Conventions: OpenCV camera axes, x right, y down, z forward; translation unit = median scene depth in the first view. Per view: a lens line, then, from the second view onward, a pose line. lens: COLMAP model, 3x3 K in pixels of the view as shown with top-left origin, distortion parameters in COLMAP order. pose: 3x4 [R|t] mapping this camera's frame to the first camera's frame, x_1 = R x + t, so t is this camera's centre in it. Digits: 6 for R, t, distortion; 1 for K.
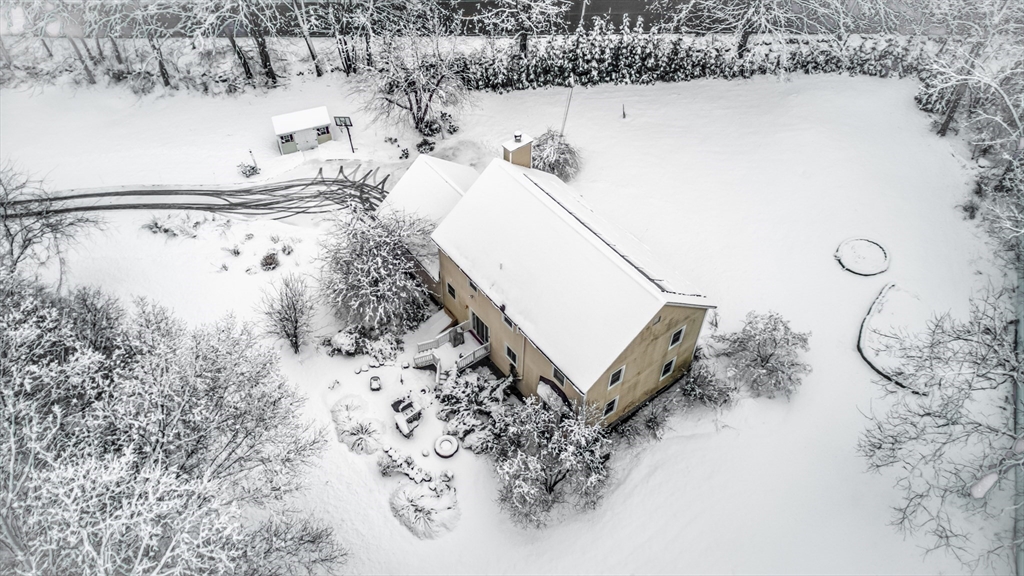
lens RADIAL K [[739.4, 0, 496.2], [0, 739.4, 282.3], [0, 0, 1]] dist [-0.000915, -0.047304]
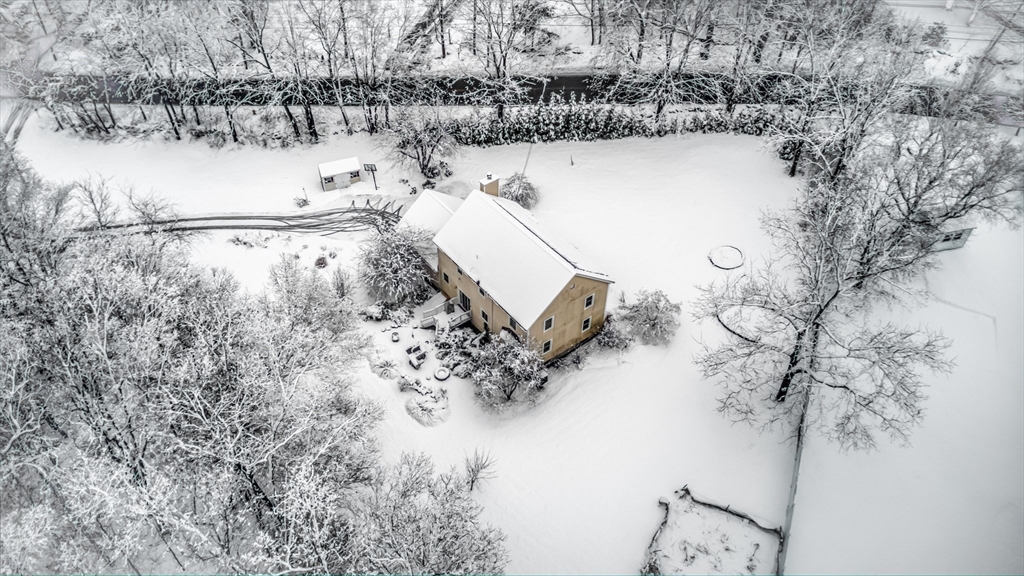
lens RADIAL K [[739.4, 0, 496.2], [0, 739.4, 282.3], [0, 0, 1]] dist [-0.000915, -0.047304]
pose [[1.000000, -0.000359, 0.000626, 0.031426], [0.000401, 0.997667, -0.068260, 0.096099], [-0.000600, 0.068261, 0.997667, -0.387488]]
